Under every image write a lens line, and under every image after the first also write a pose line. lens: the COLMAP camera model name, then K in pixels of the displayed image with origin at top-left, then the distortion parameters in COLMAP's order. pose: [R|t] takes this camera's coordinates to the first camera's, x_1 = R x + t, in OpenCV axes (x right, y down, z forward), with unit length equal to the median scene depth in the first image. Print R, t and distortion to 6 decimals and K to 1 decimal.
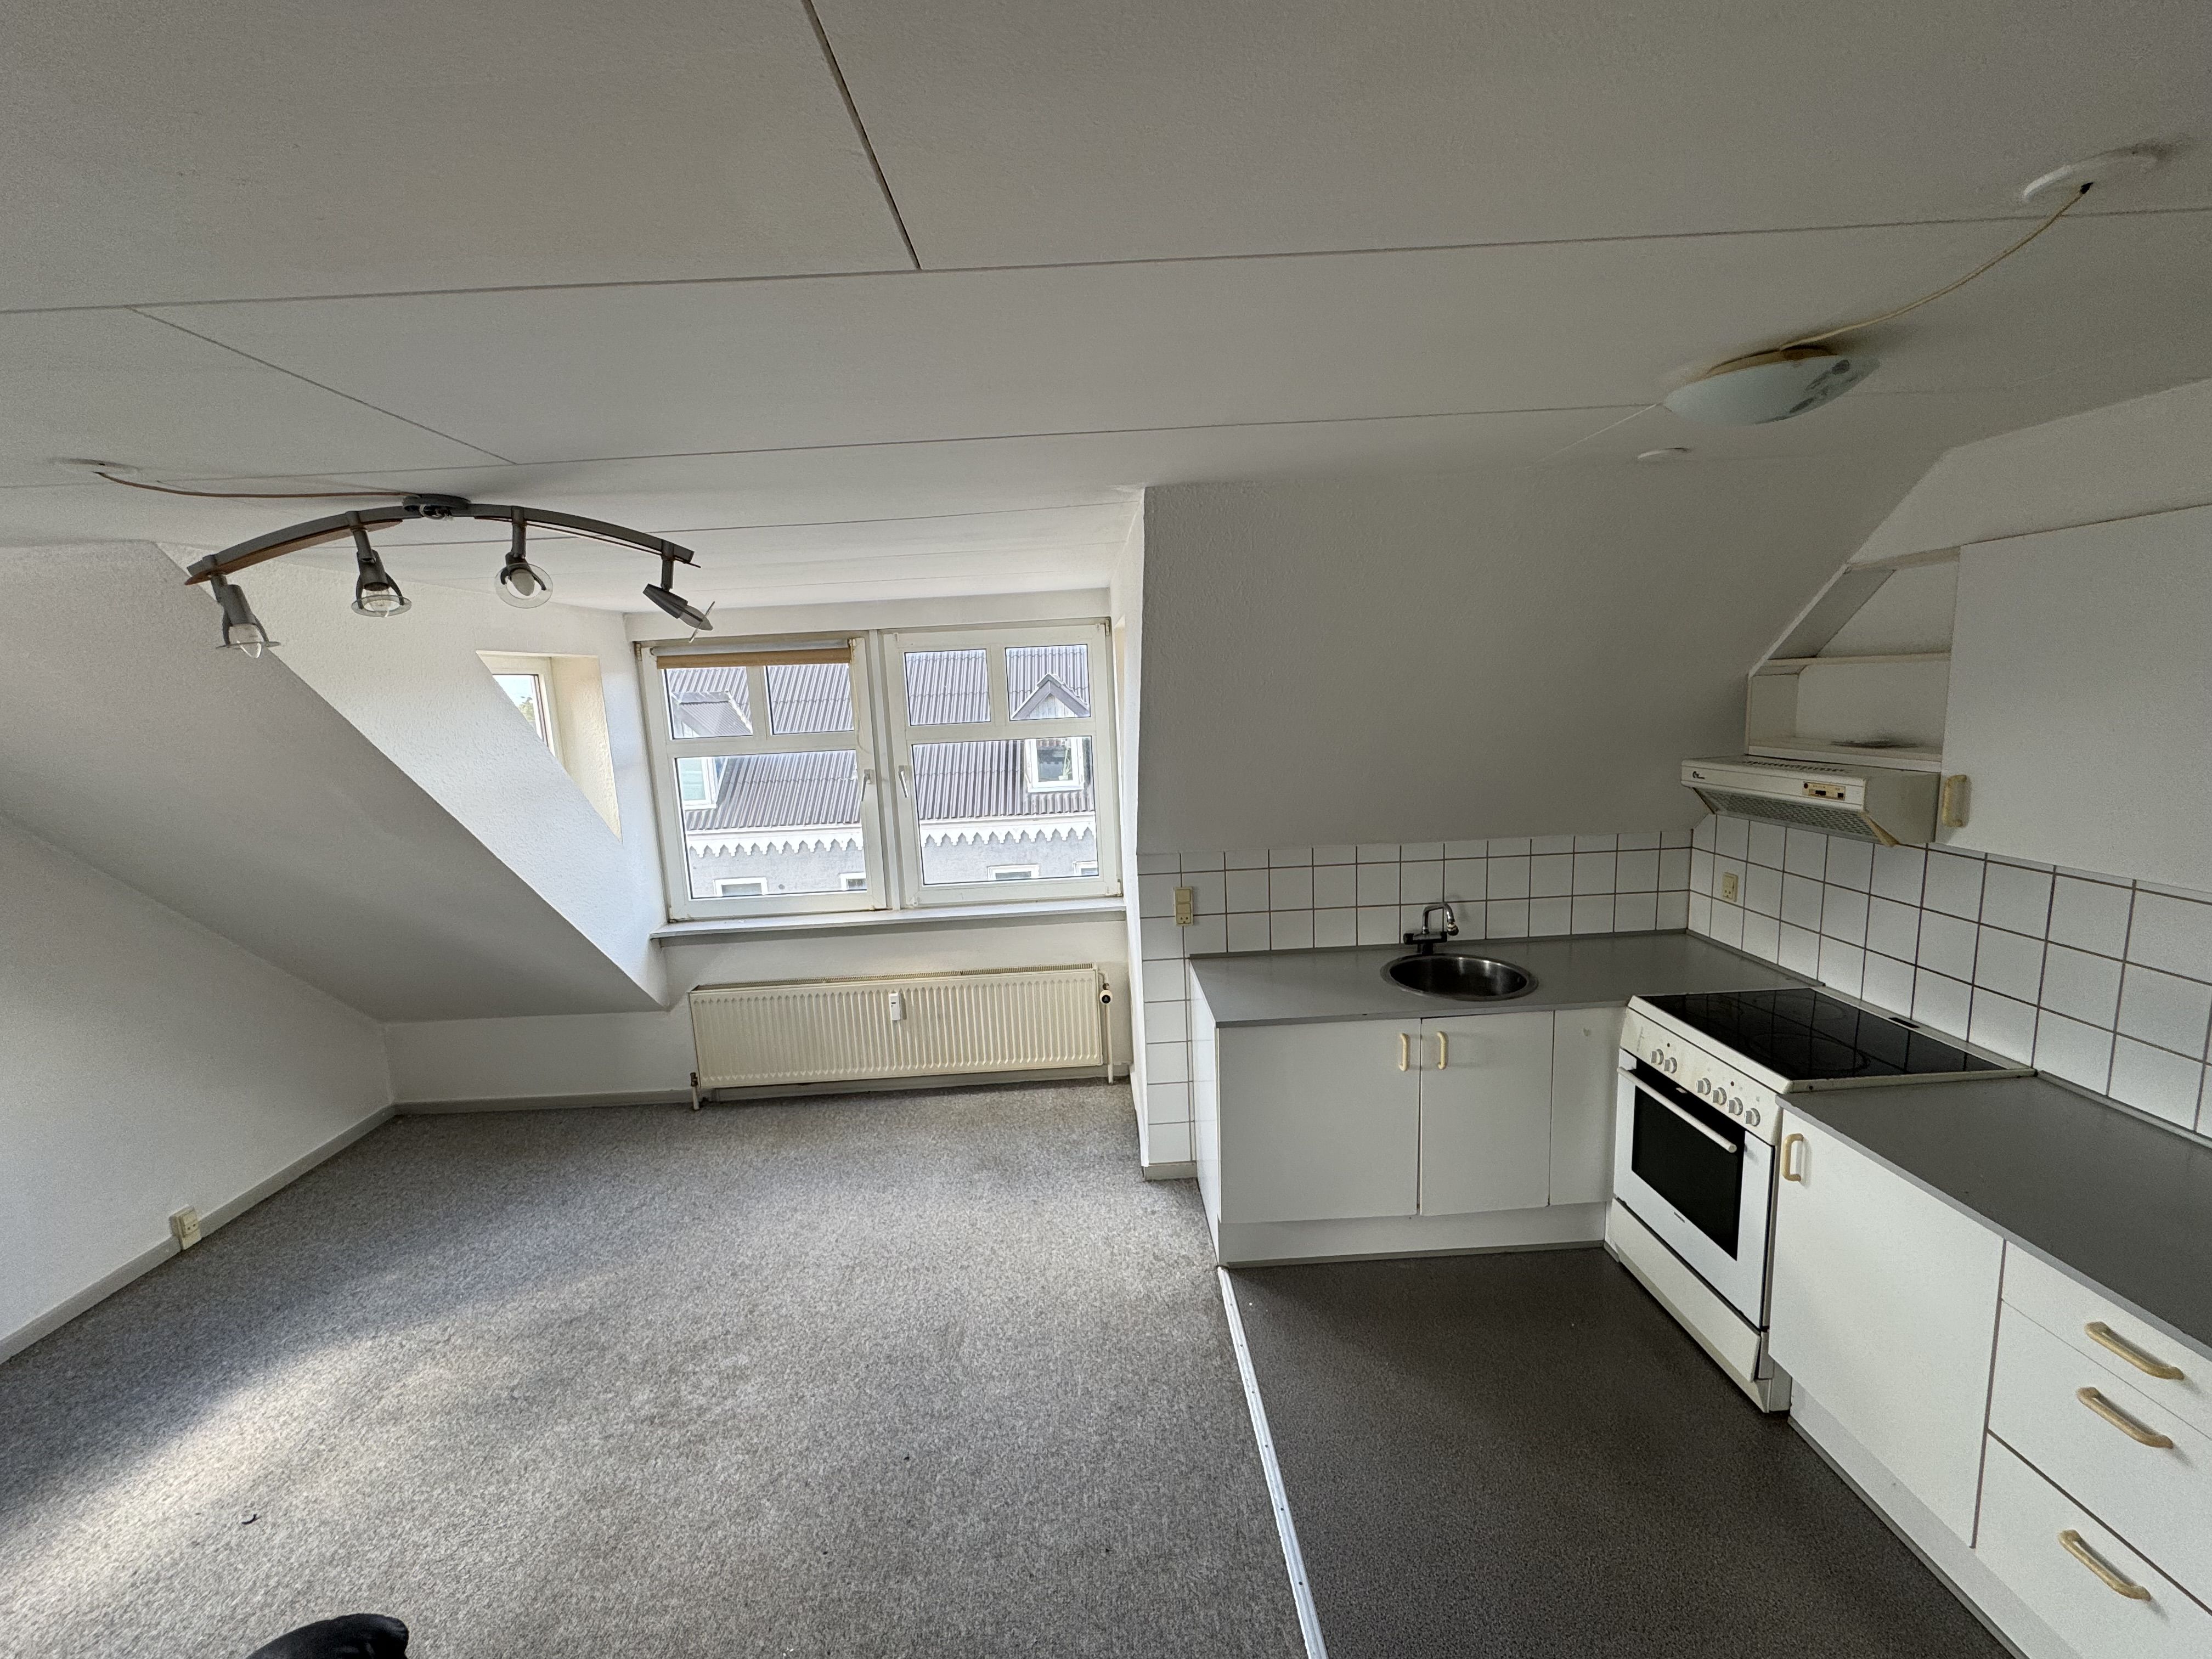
lens RADIAL K [[896.9, 0, 1107.0], [0, 896.9, 828.4], [0, 0, 1]] dist [-0.010889, -0.000494]
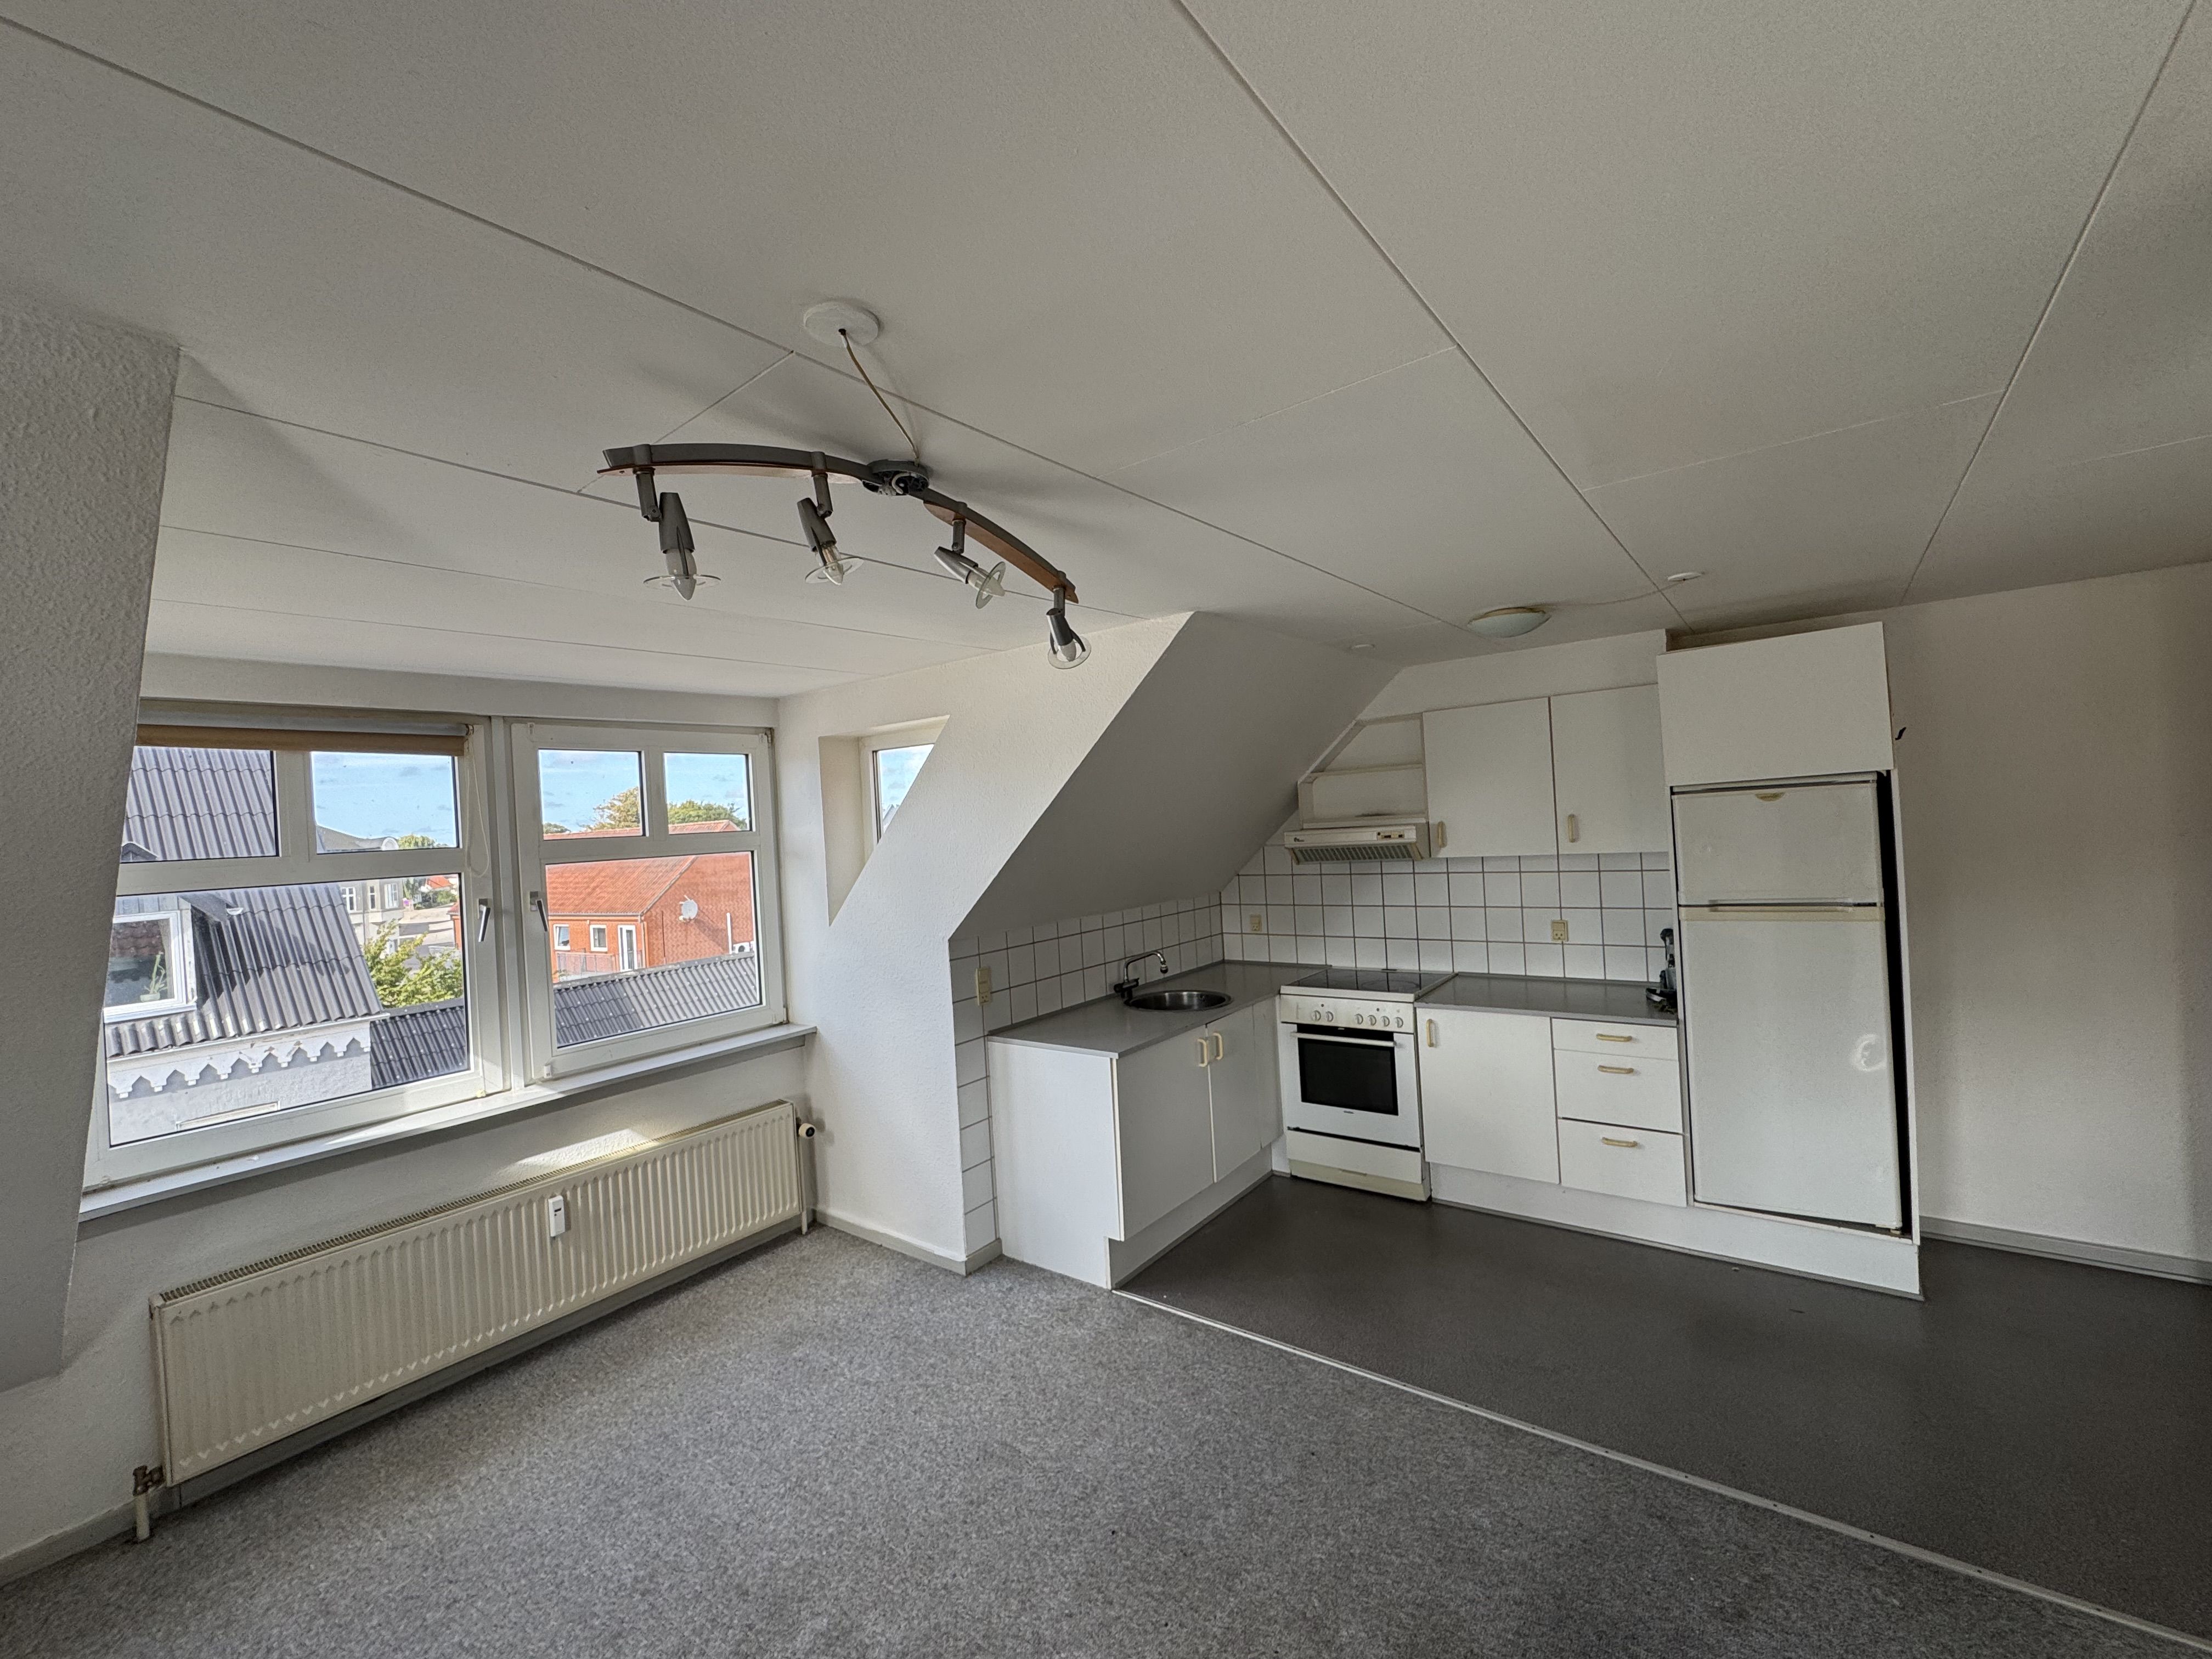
lens RADIAL K [[896.9, 0, 1108.0], [0, 896.9, 827.8], [0, 0, 1]] dist [-0.010889, -0.000494]
pose [[0.633931, 0.004445, 0.773377, -0.650369], [0.149087, 0.980525, -0.127842, 0.060415], [-0.758884, 0.196343, 0.620922, 0.179582]]
